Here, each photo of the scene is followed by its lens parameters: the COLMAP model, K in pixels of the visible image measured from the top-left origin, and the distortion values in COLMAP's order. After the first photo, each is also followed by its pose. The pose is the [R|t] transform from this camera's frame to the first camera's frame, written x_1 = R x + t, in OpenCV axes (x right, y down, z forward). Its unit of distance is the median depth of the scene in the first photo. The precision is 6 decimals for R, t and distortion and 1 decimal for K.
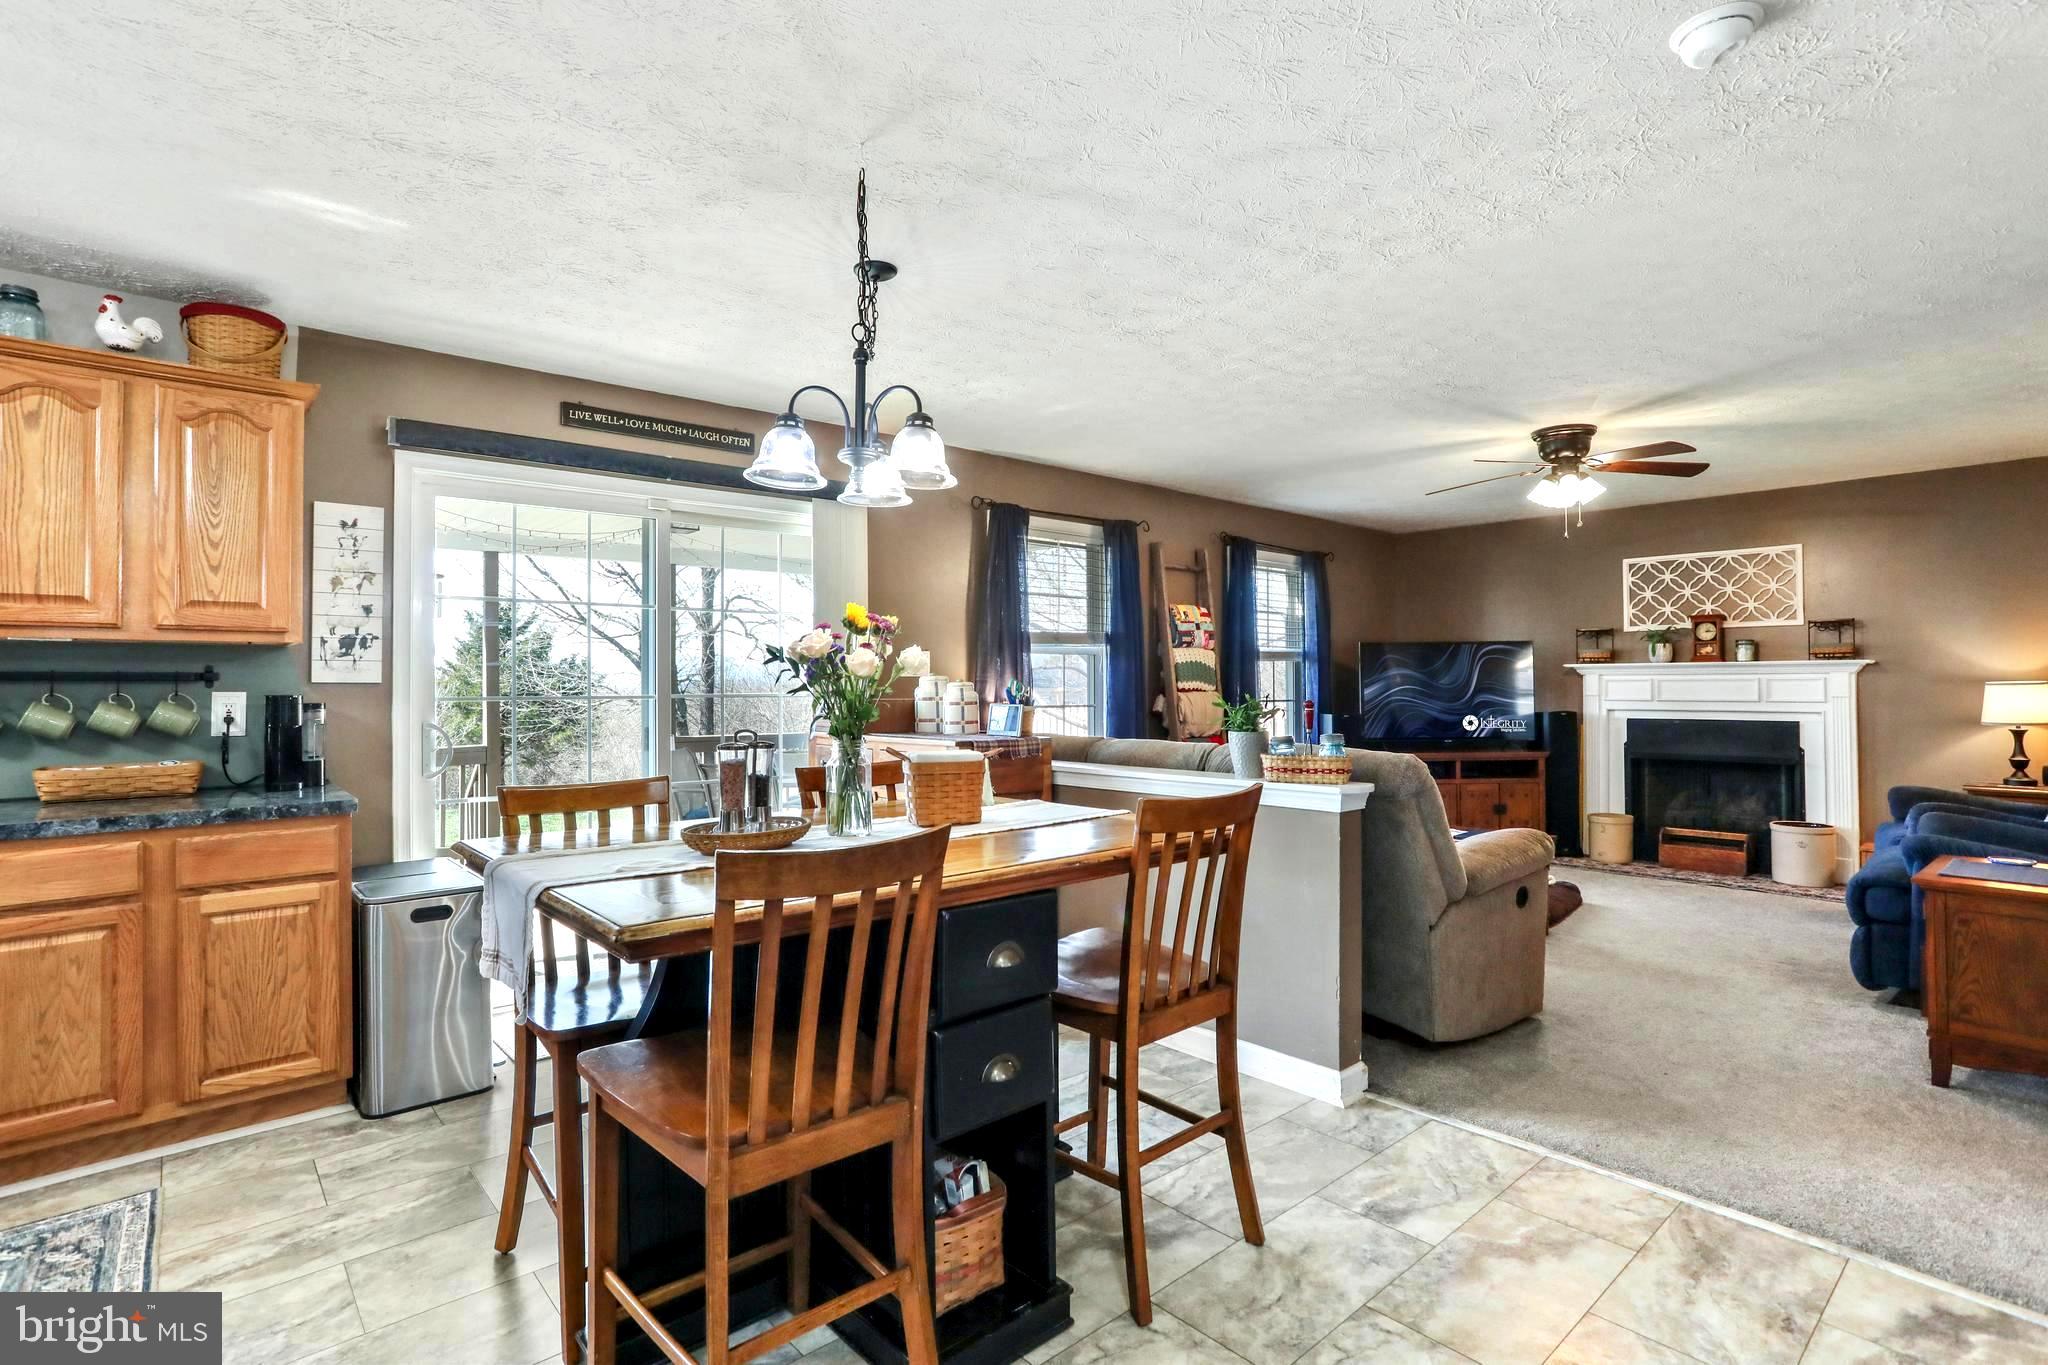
lens RADIAL K [[991.1, 0, 1020.8], [0, 991.1, 671.4], [0, 0, 1]] dist [-0.047098, 0.024036]
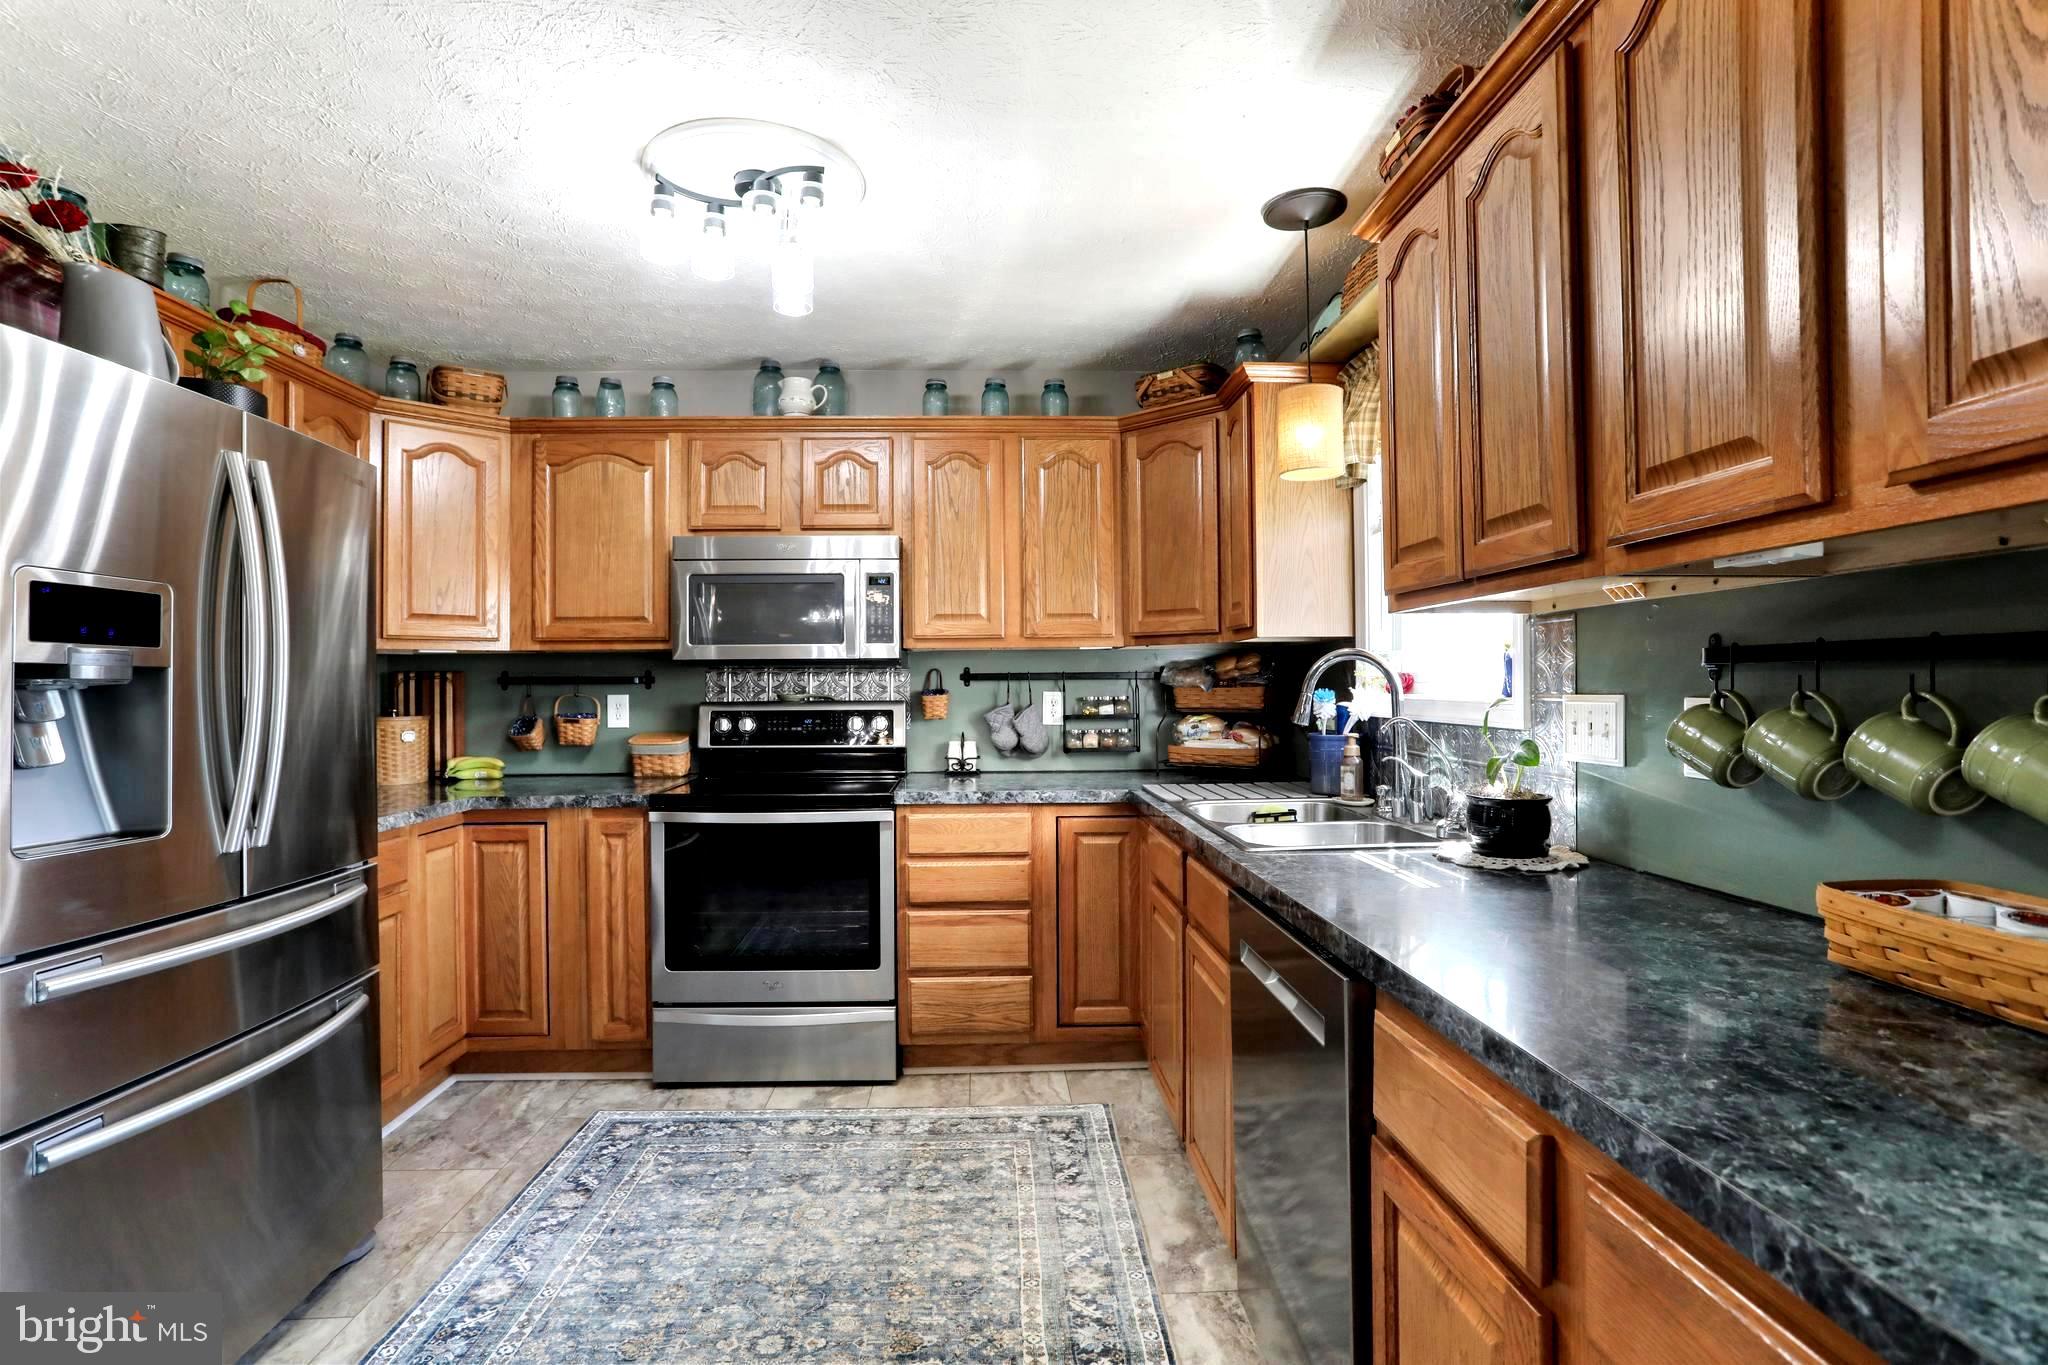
lens RADIAL K [[987.7, 0, 1017.4], [0, 987.7, 670.8], [0, 0, 1]] dist [-0.070535, 0.032875]
pose [[-0.623402, -0.004043, -0.781891, -0.507271], [0.017356, 0.999669, -0.019007, 0.015602], [0.781709, -0.025419, -0.623125, 1.015477]]
